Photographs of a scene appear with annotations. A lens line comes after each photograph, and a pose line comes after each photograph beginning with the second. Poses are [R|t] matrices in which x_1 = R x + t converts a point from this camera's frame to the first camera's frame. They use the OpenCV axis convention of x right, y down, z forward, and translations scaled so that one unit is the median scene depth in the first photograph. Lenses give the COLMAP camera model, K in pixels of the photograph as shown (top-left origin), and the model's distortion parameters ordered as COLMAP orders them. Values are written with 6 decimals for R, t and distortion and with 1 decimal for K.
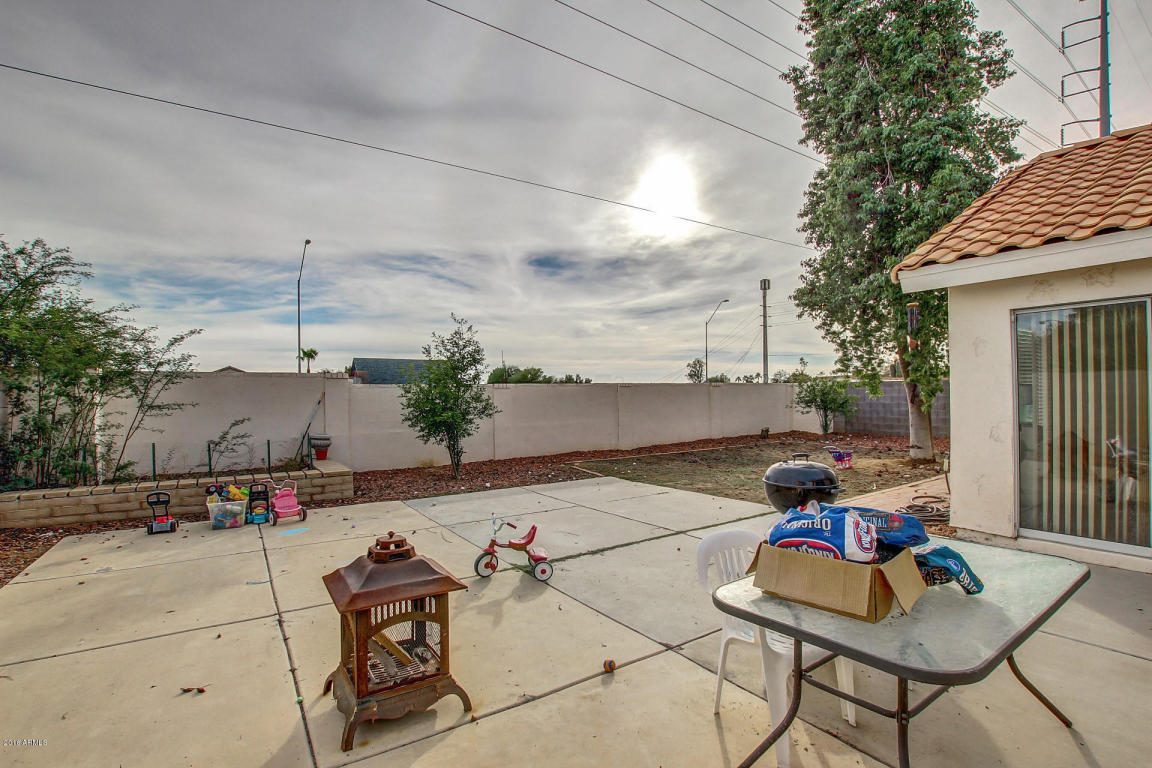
lens RADIAL K [[534.1, 0, 572.8], [0, 534.1, 393.5], [0, 0, 1]] dist [-0.038036, 0.006633]
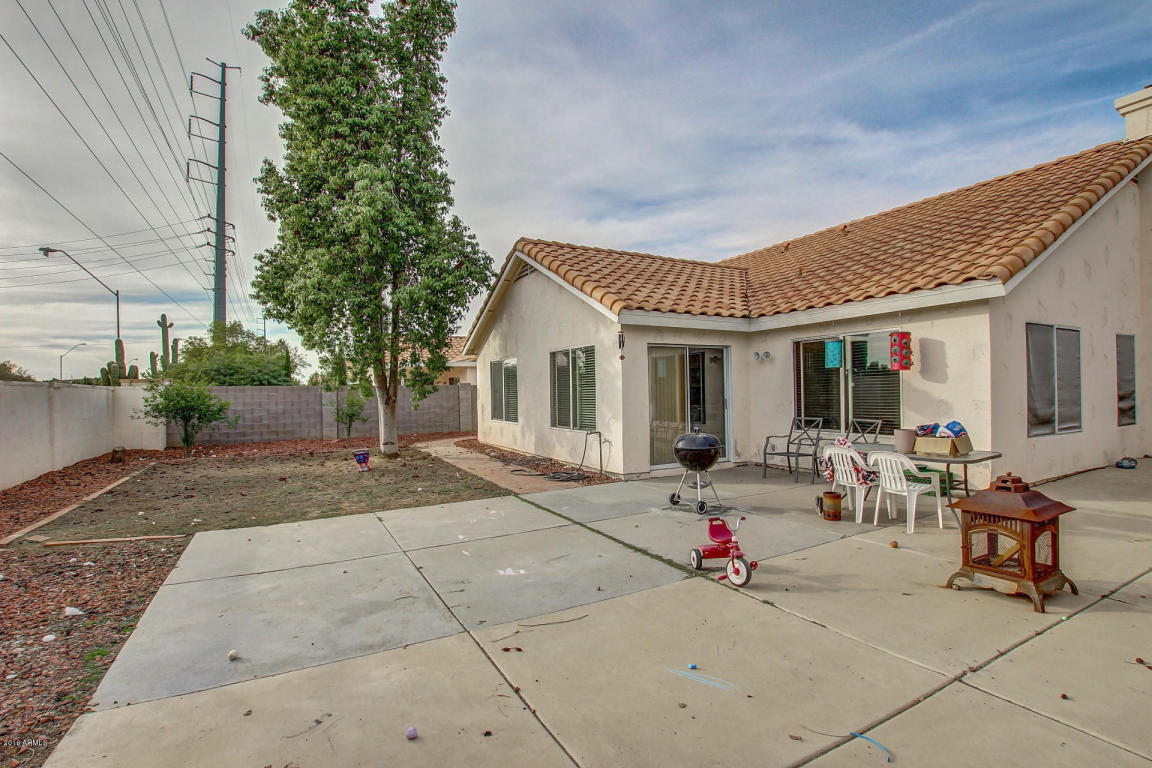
lens RADIAL K [[534.1, 0, 572.8], [0, 534.1, 393.5], [0, 0, 1]] dist [-0.038036, 0.006633]
pose [[0.090902, 0.006667, 0.995837, -0.805758], [0.015612, 0.999845, -0.008119, 0.018083], [-0.995737, 0.016285, 0.090784, 0.889961]]
